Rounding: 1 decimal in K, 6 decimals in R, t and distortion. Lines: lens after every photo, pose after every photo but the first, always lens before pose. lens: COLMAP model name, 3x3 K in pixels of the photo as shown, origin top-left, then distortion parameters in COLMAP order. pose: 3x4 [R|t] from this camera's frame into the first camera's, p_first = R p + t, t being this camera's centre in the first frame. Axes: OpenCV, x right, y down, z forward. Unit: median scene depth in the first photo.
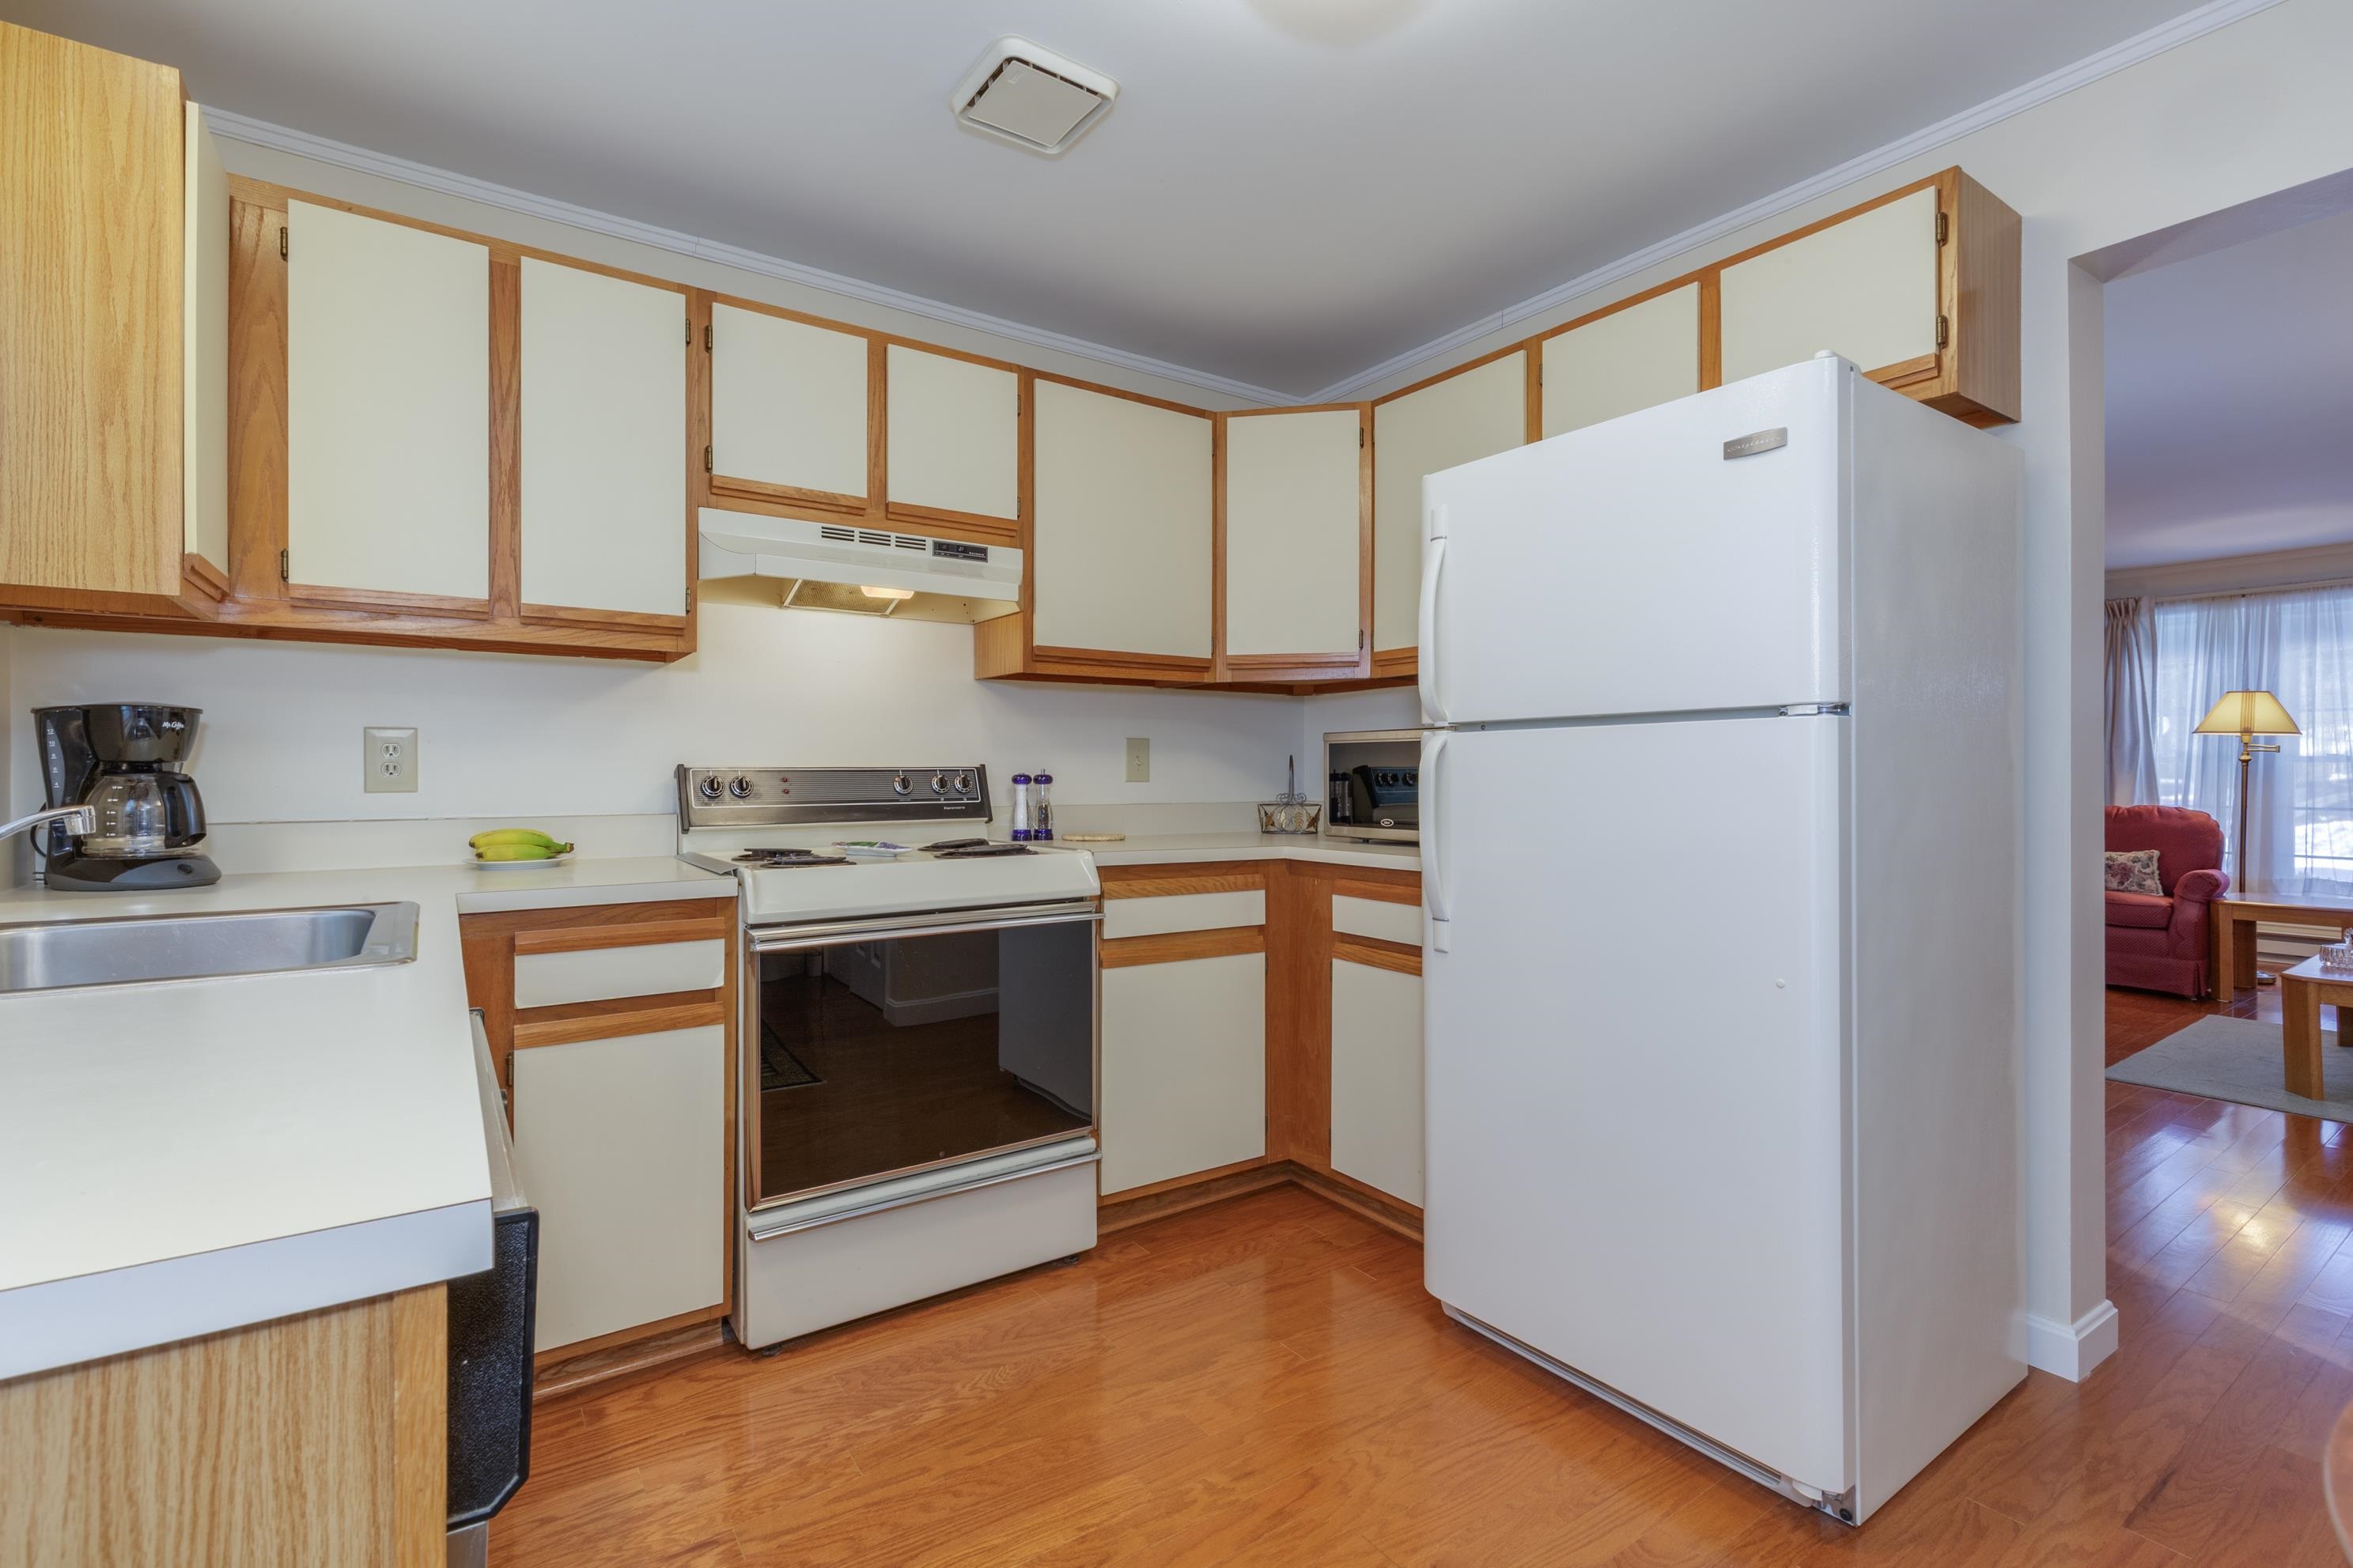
lens RADIAL K [[1050.7, 0, 1143.4], [0, 1050.7, 775.4], [0, 0, 1]] dist [-0.002326, -0.000446]
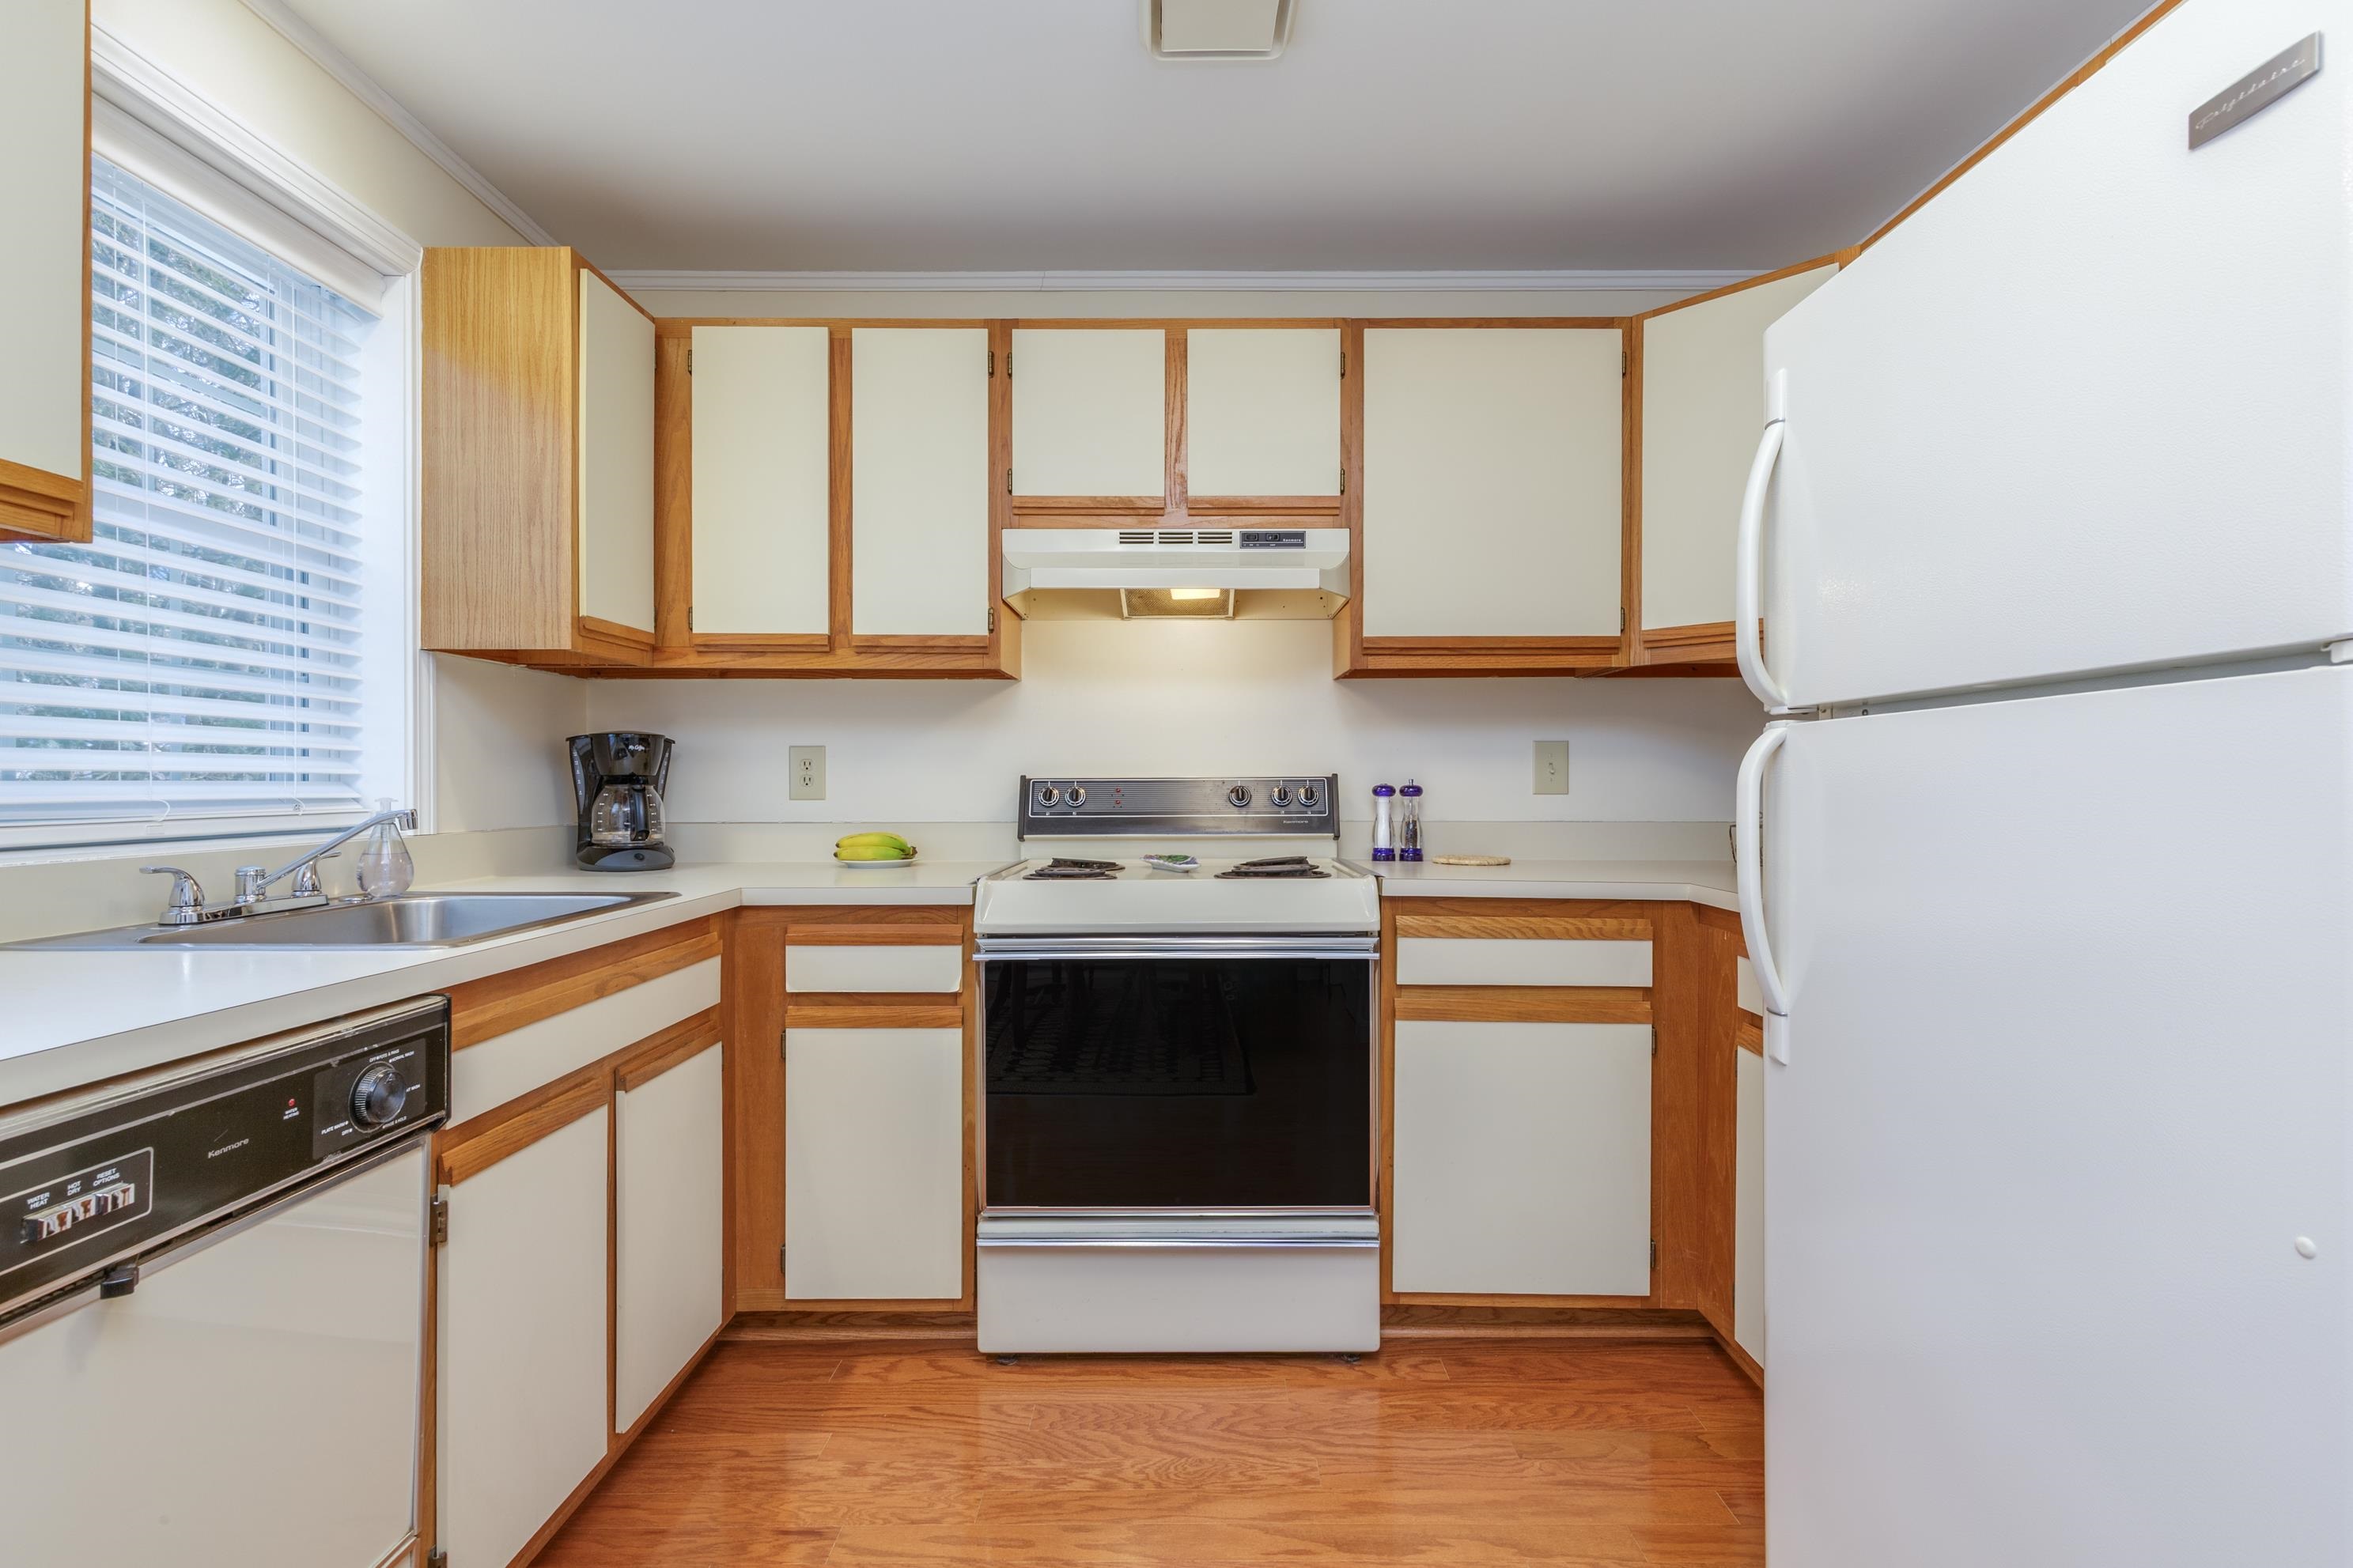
lens RADIAL K [[1052.8, 0, 1167.9], [0, 1052.8, 786.3], [0, 0, 1]] dist [0.001766, -0.000261]
pose [[0.828317, 0.002442, -0.560254, 0.287684], [-0.000856, 0.999995, 0.003094, -0.003170], [0.560259, -0.002083, 0.828315, 0.215296]]
